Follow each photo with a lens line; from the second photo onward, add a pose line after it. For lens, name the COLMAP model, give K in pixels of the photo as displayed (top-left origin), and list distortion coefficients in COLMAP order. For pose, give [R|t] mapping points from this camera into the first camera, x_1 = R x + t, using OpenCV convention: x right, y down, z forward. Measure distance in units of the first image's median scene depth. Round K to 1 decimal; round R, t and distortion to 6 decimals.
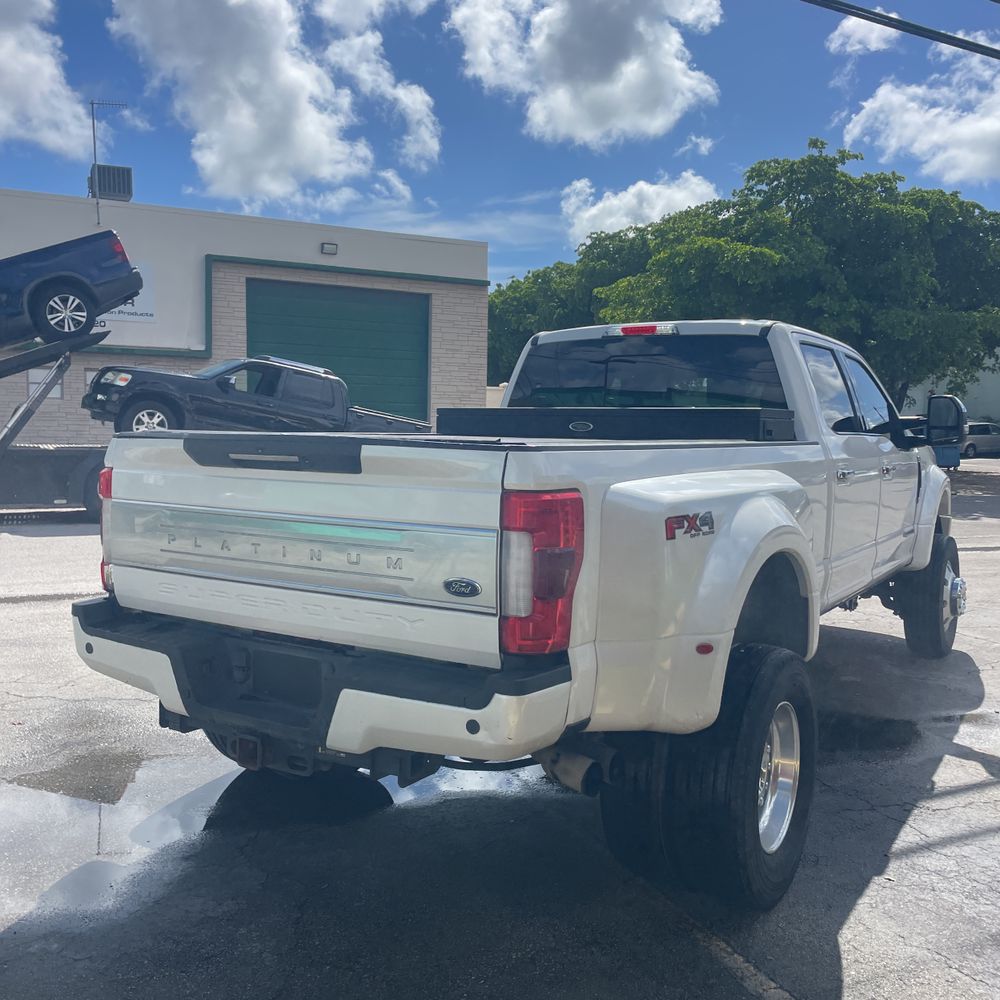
lens RADIAL K [[1042.5, 0, 498.9], [0, 1042.5, 448.8], [0, 0, 1]] dist [0.013277, 0.007064]
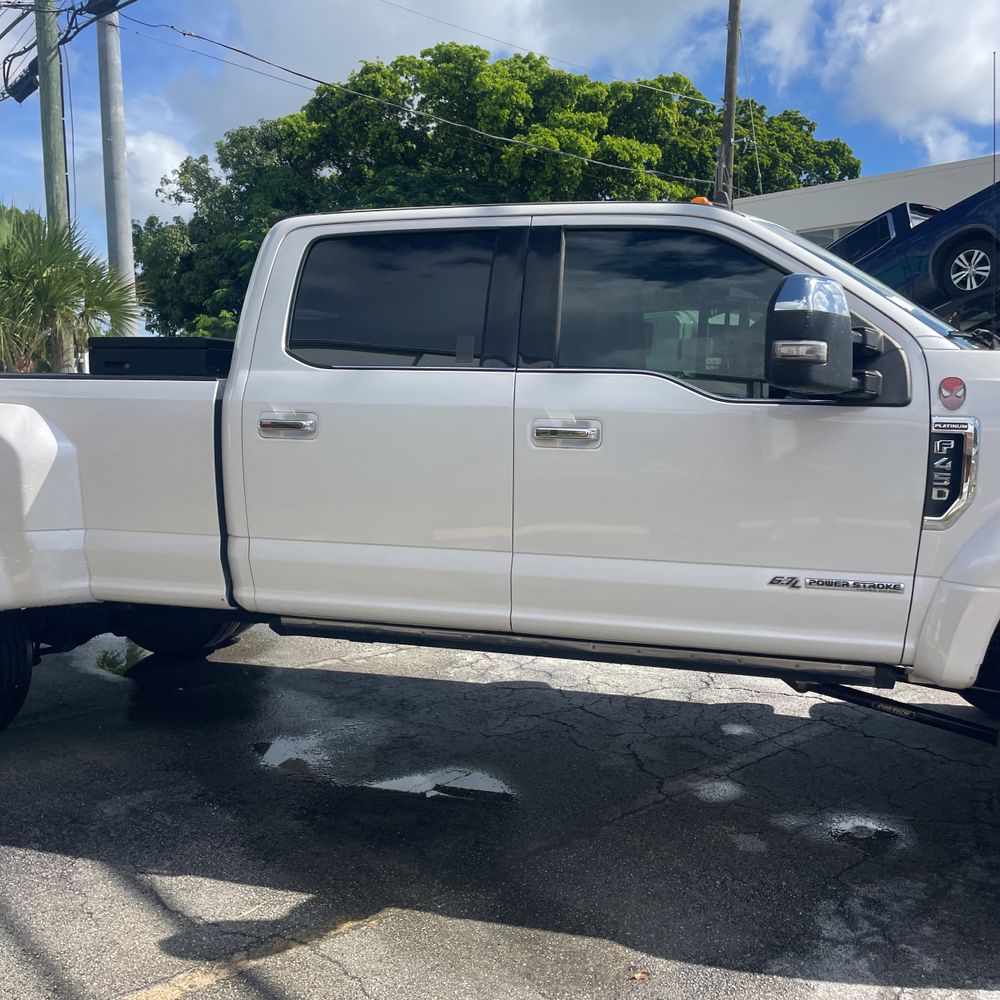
lens RADIAL K [[1000.0, 0, 503.9], [0, 1000.0, 516.9], [0, 0, 1]] dist [0.089368, -0.115538]
pose [[0.269100, 0.105354, -0.957333, 0.280849], [-0.024925, 0.994428, 0.102431, 0.004496], [0.962790, -0.003703, 0.270227, 0.280838]]
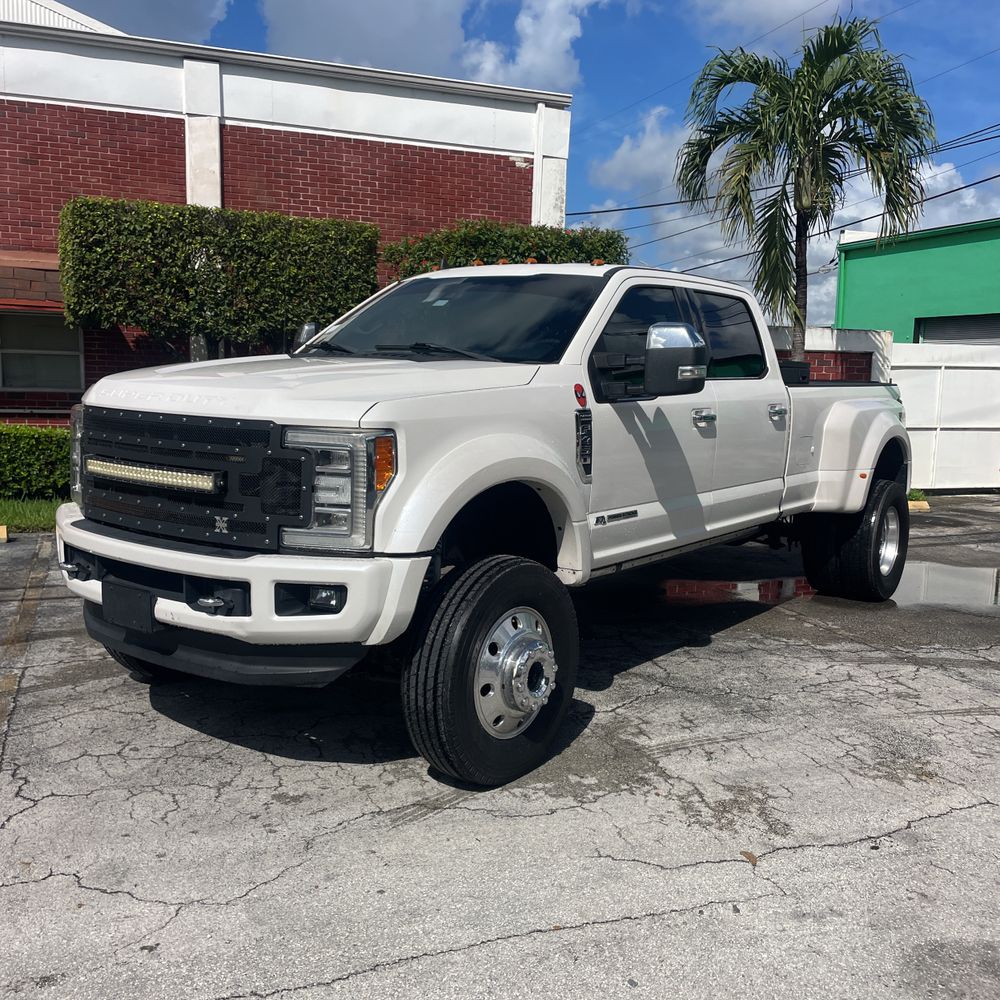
lens RADIAL K [[1001.4, 0, 510.3], [0, 1001.4, 498.3], [0, 0, 1]] dist [0.106941, -0.144515]
pose [[-0.996790, -0.054038, 0.059076, 0.058410], [-0.044458, 0.987240, 0.152904, -0.014240], [-0.066585, 0.149787, -0.986474, 0.690776]]
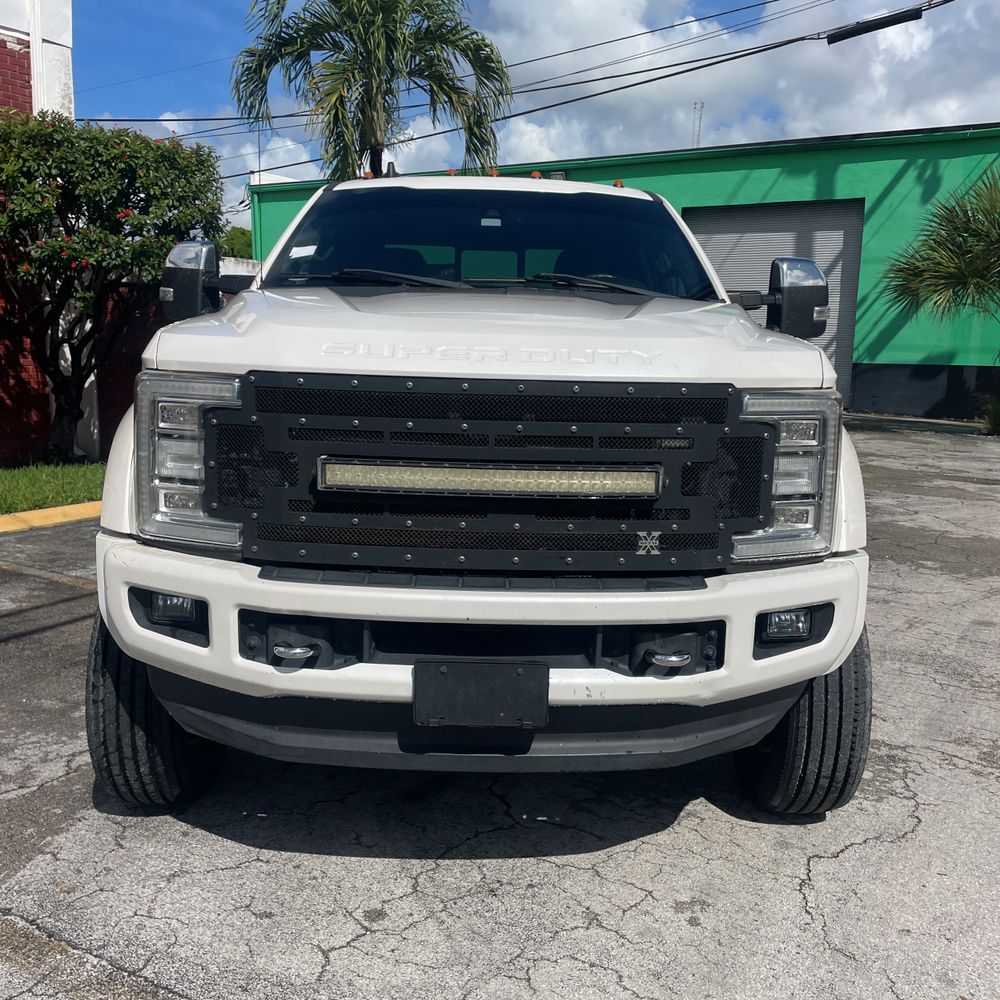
lens RADIAL K [[1005.1, 0, 496.2], [0, 1005.1, 519.3], [0, 0, 1]] dist [0.100327, -0.139784]
pose [[-0.837085, 0.062444, -0.543498, 0.214468], [-0.050770, 0.980310, 0.190826, -0.003550], [0.544713, 0.187331, -0.817432, 0.596381]]
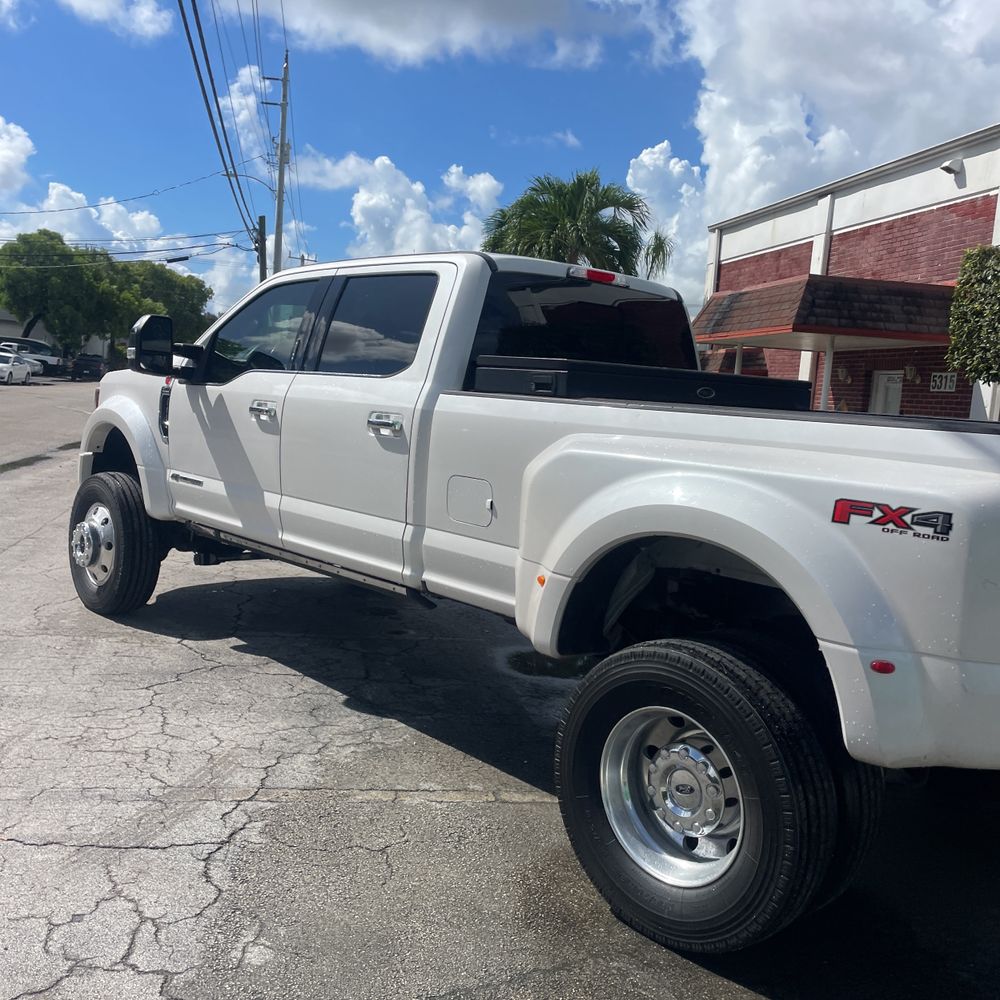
lens RADIAL K [[1000.9, 0, 490.2], [0, 1000.9, 491.3], [0, 0, 1]] dist [0.097300, -0.125623]
pose [[0.250951, -0.102147, 0.962595, -0.230711], [-0.040328, 0.992450, 0.115829, -0.007817], [-0.967159, -0.067887, 0.244937, 0.269160]]
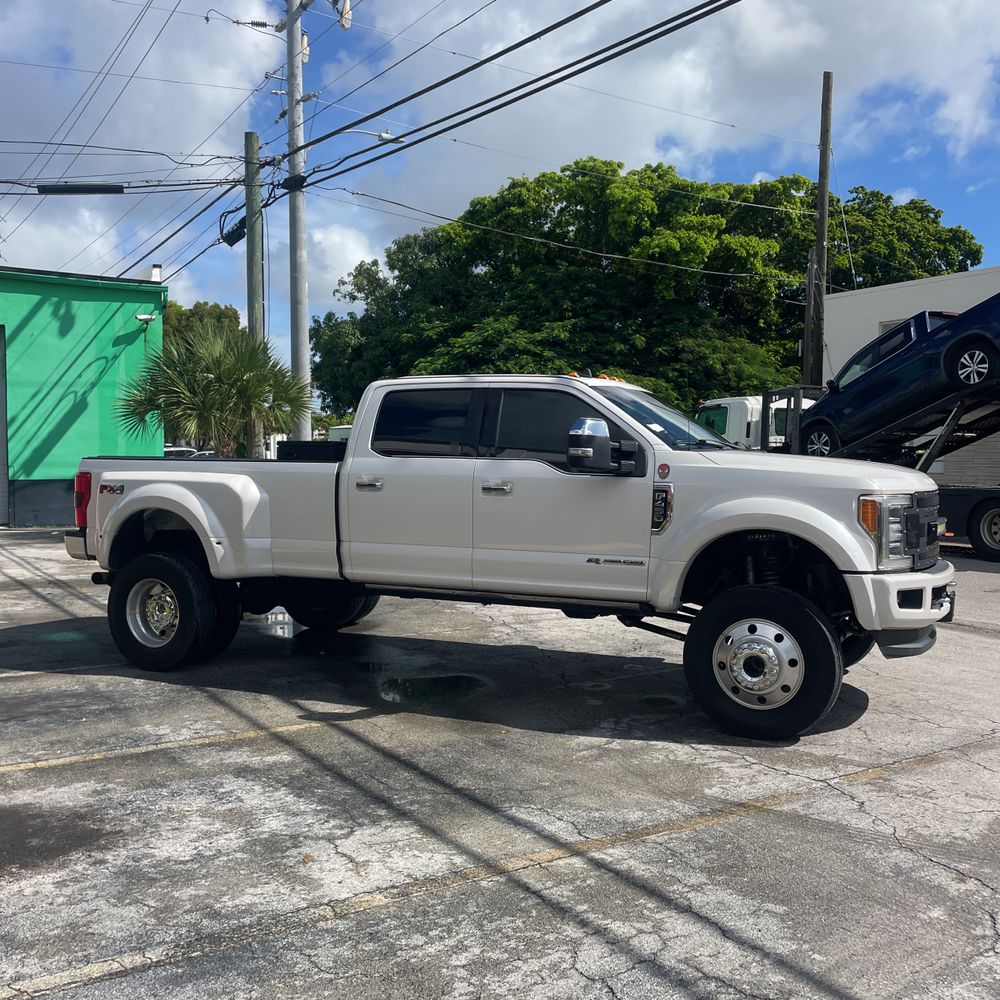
lens RADIAL K [[999.7, 0, 514.6], [0, 999.7, 511.7], [0, 0, 1]] dist [0.109193, -0.206330]
pose [[0.123509, 0.034911, -0.991729, 0.472885], [-0.030251, 0.999049, 0.031401, 0.004279], [0.991882, 0.026123, 0.124448, 0.300659]]
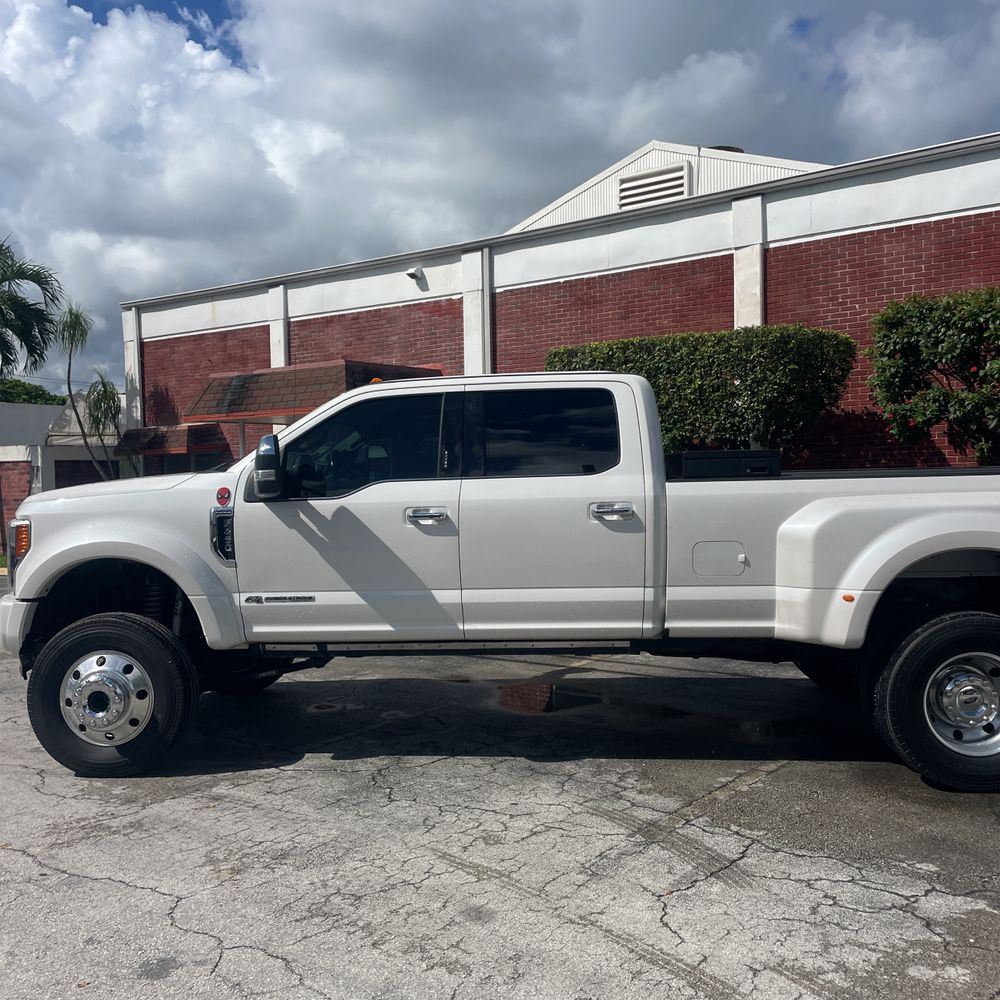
lens RADIAL K [[997.8, 0, 500.0], [0, 997.8, 500.0], [0, 0, 1]] dist [0.103931, -0.146980]
pose [[-0.477322, -0.036617, 0.877965, -0.248705], [0.031897, 0.997751, 0.058955, -0.016836], [-0.878149, 0.056145, -0.475080, 0.519802]]
